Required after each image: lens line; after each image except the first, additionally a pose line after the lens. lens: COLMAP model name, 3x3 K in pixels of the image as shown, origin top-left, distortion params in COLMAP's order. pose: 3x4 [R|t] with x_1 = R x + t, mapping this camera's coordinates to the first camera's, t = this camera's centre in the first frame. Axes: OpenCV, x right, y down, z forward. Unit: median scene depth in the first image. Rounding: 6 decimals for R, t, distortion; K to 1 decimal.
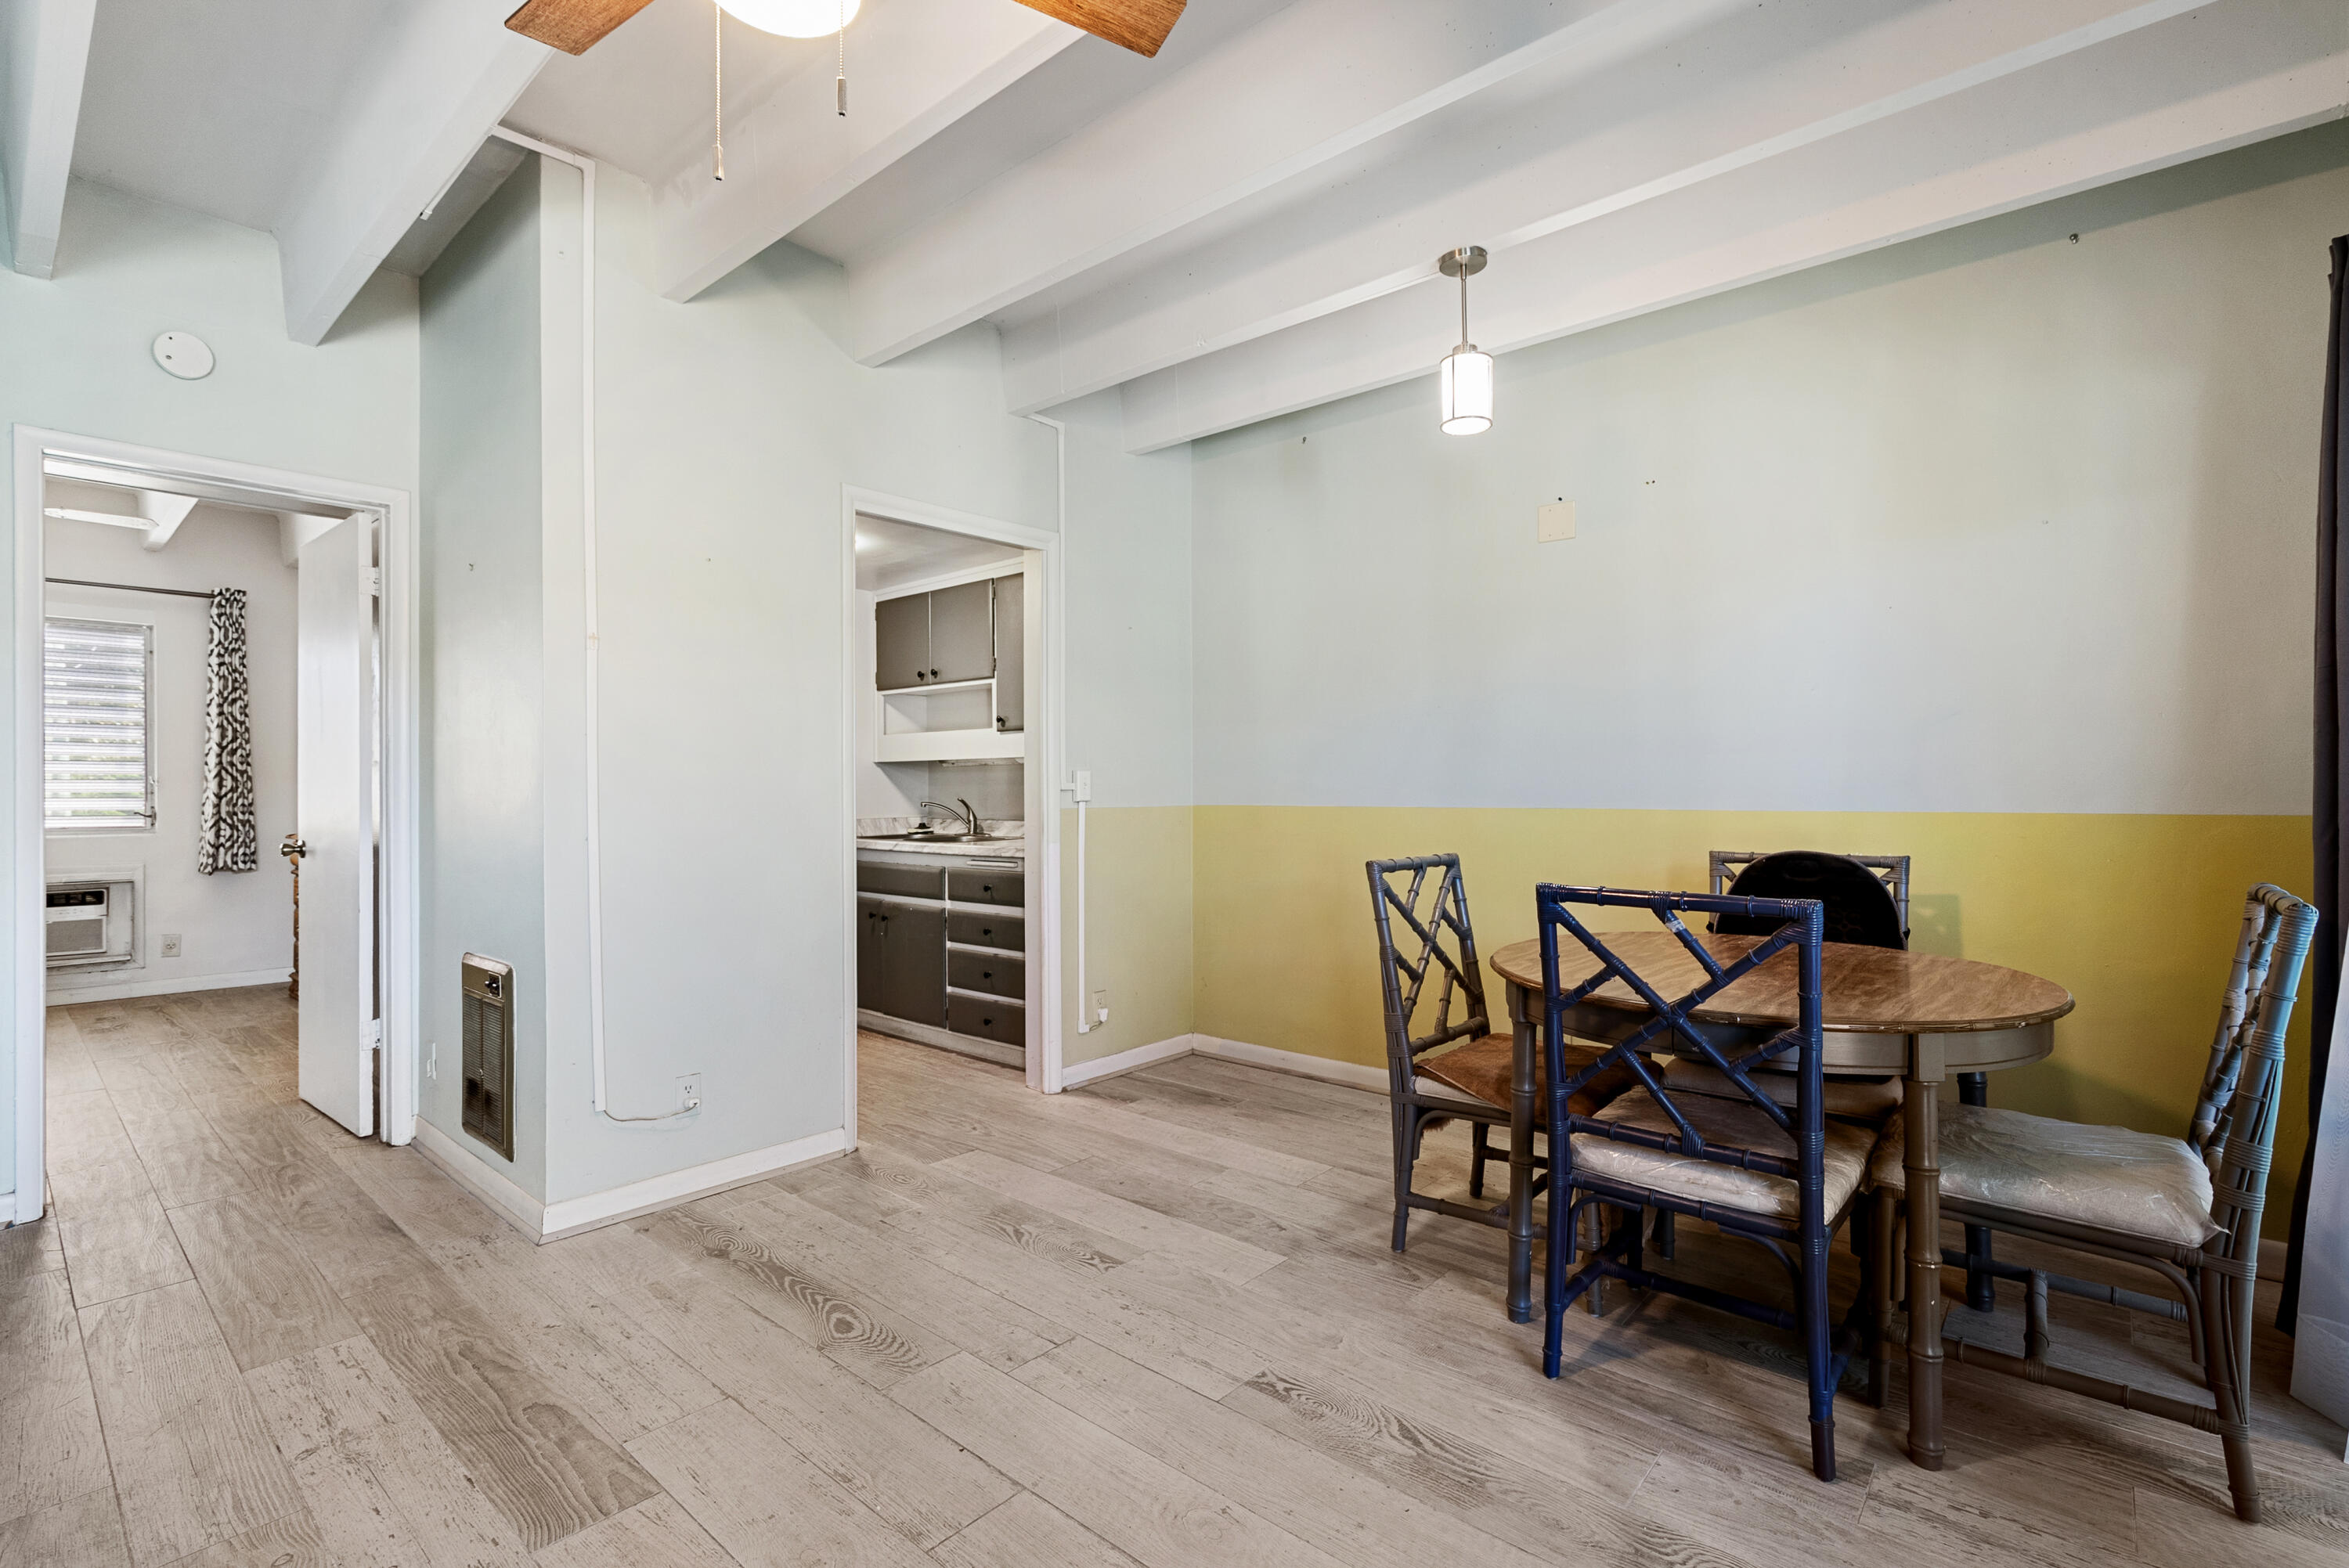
lens RADIAL K [[1065.5, 0, 1176.8], [0, 1065.5, 789.3], [0, 0, 1]] dist [-0.002736, 0.000522]
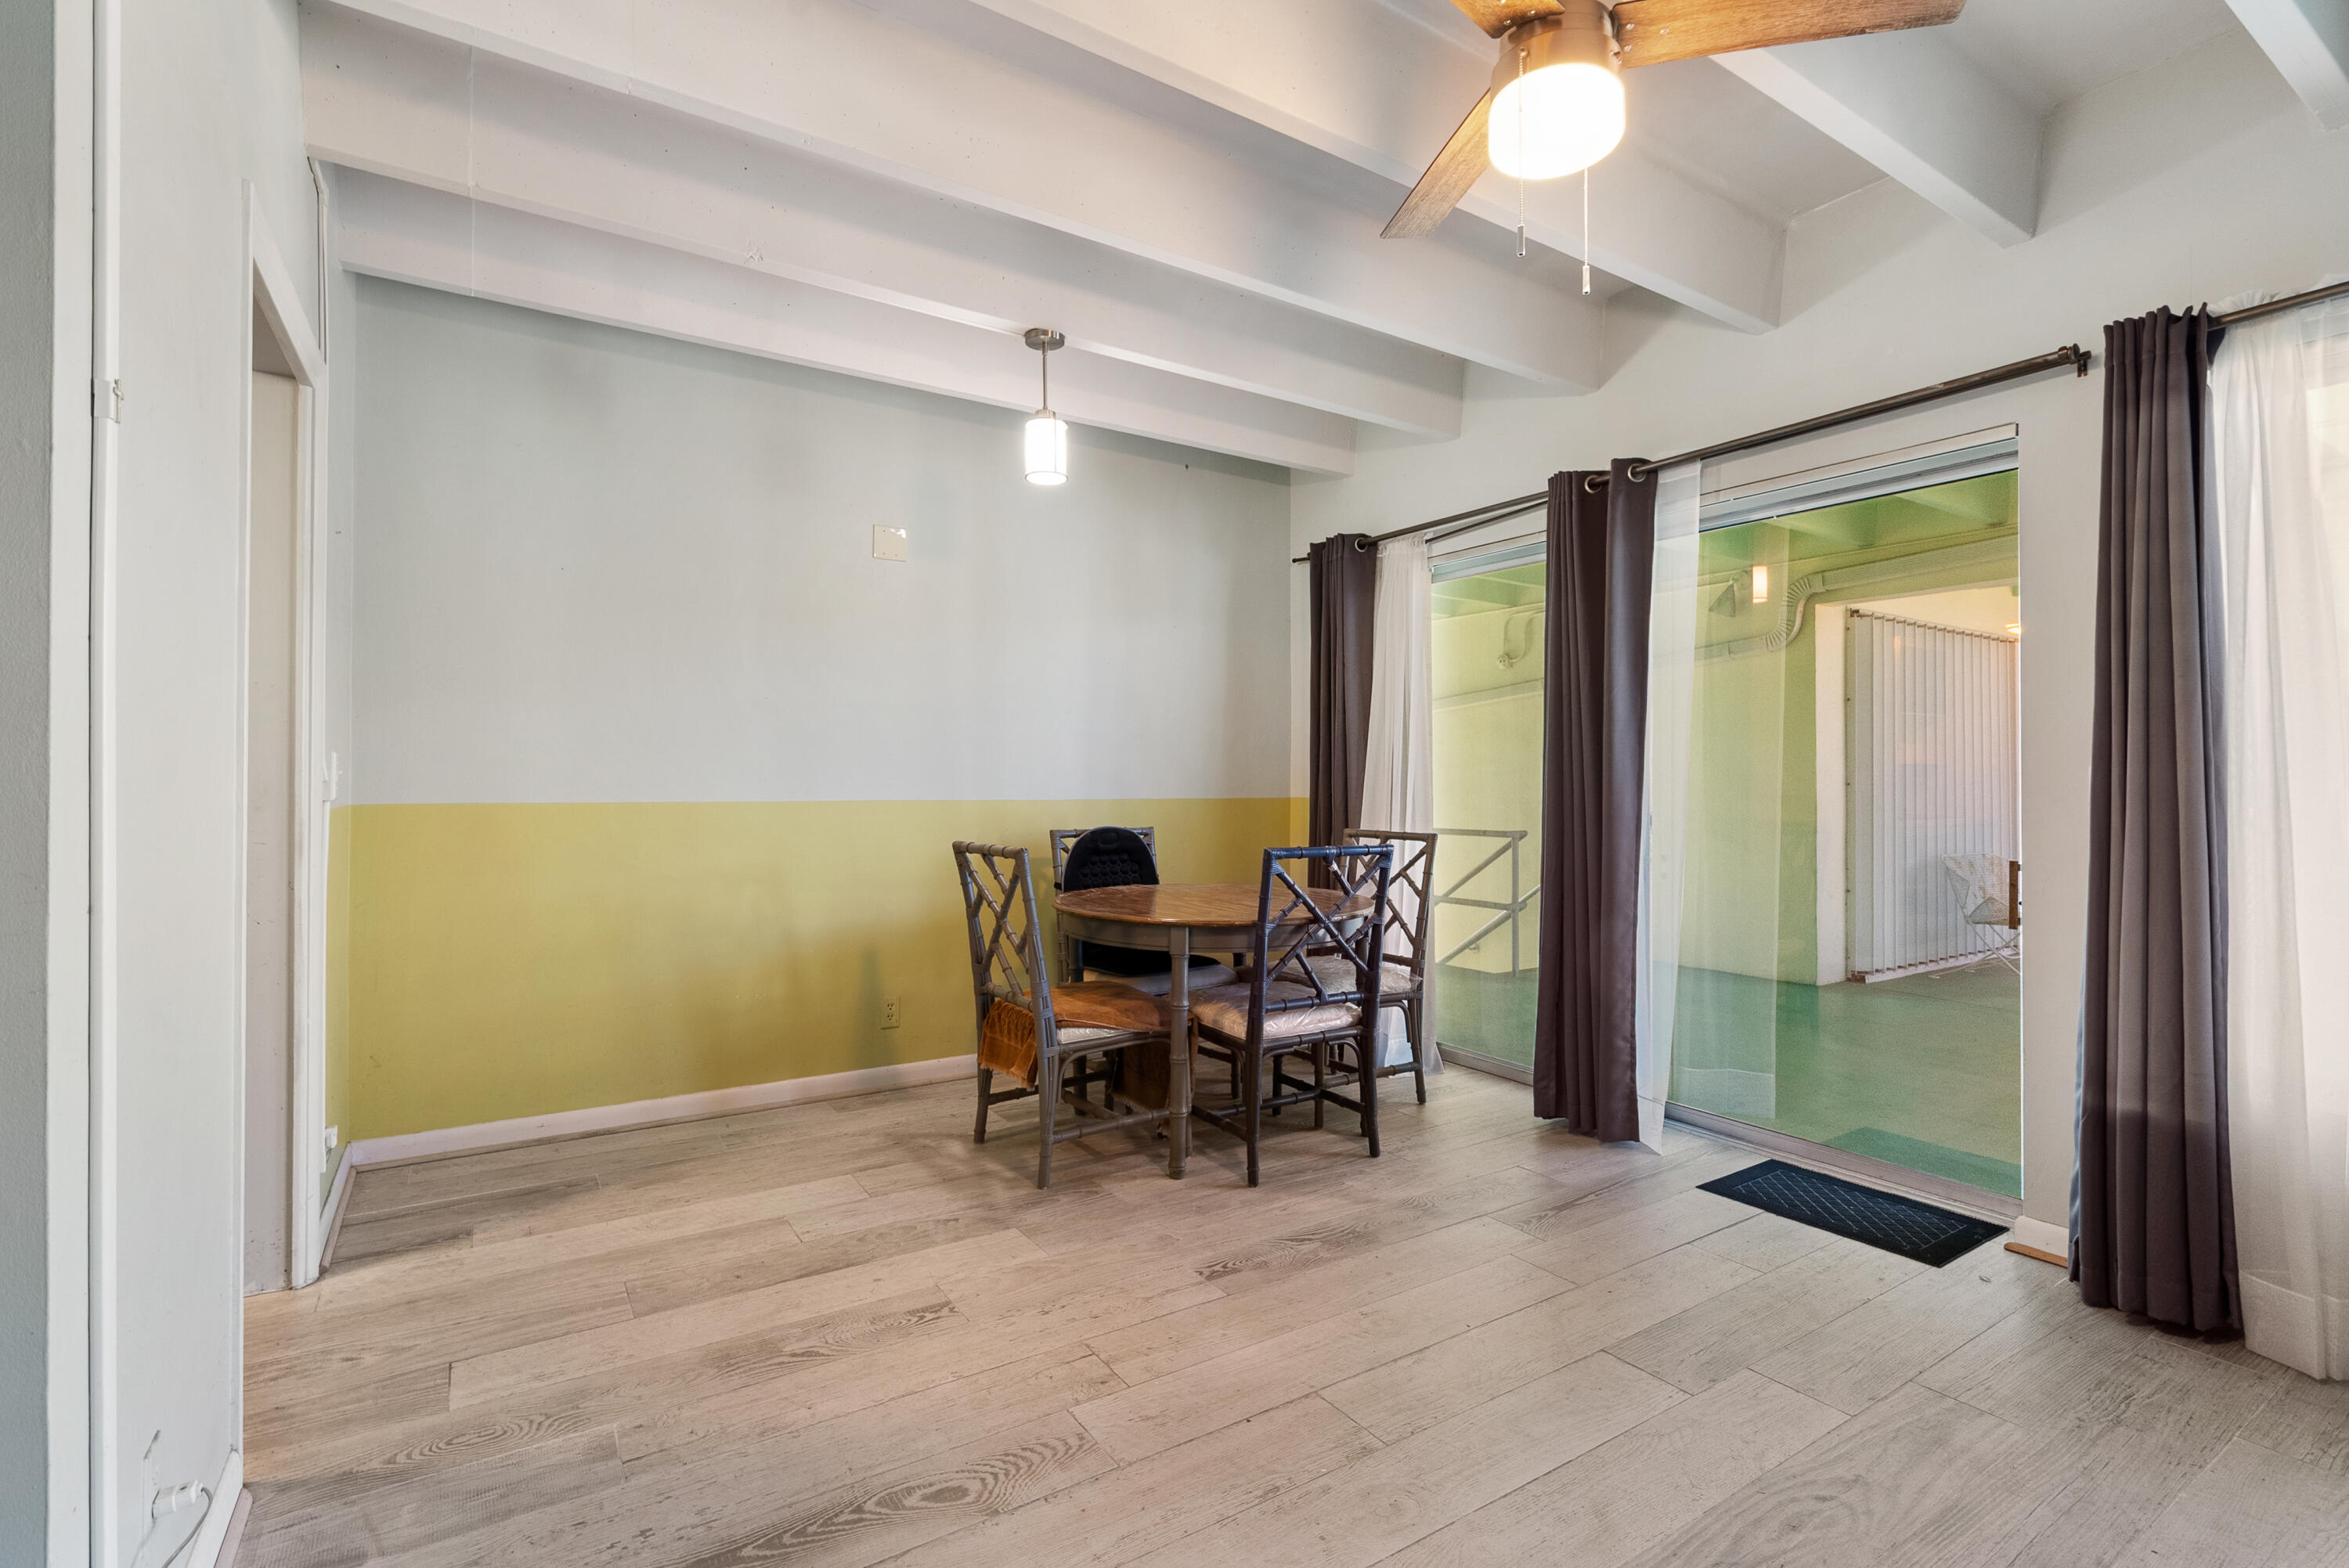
lens RADIAL K [[1076.3, 0, 1171.5], [0, 1076.3, 772.2], [0, 0, 1]] dist [-0.003474, 0.000248]
pose [[0.277160, 0.012678, 0.960740, -0.795921], [-0.003668, 0.999920, -0.012137, 0.001311], [-0.960817, -0.000161, 0.277184, 0.503231]]
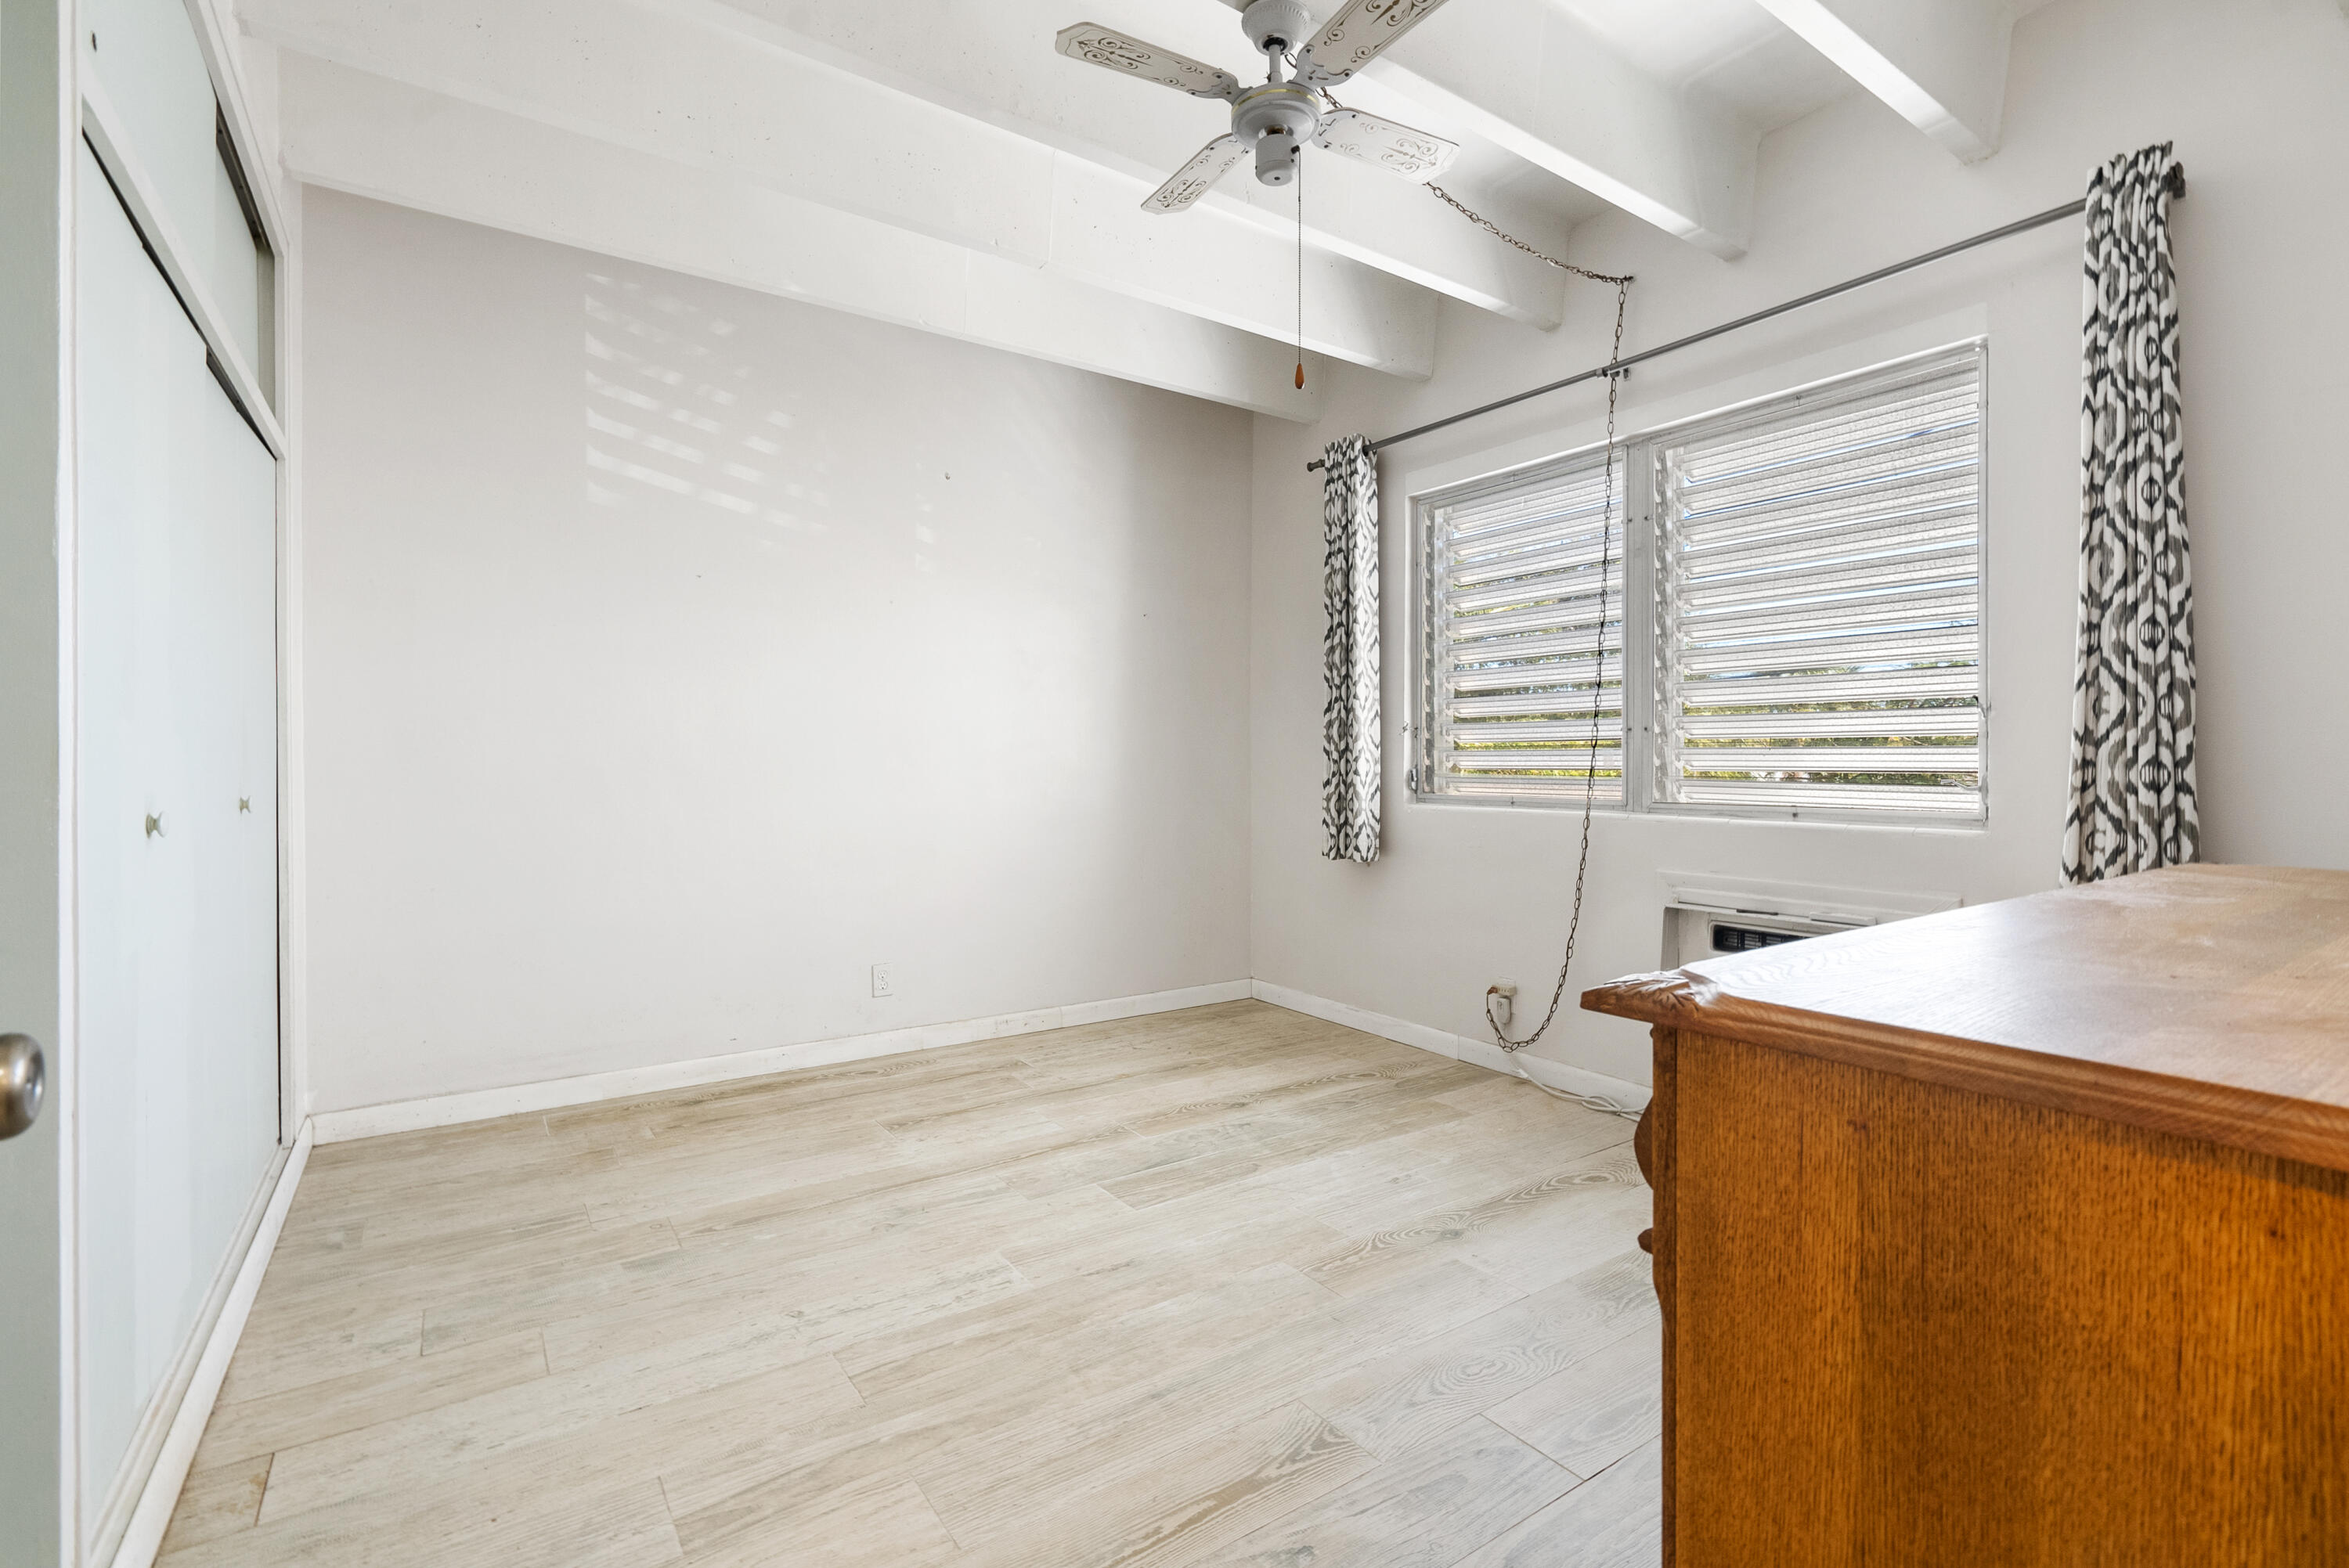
lens RADIAL K [[1061.6, 0, 1183.3], [0, 1061.6, 773.3], [0, 0, 1]] dist [-0.002779, 0.000370]
pose [[-0.247975, 0.010089, -0.968714, -0.989076], [0.000017, 0.999946, 0.010410, 0.029960], [0.968766, 0.002565, -0.247962, 1.657597]]
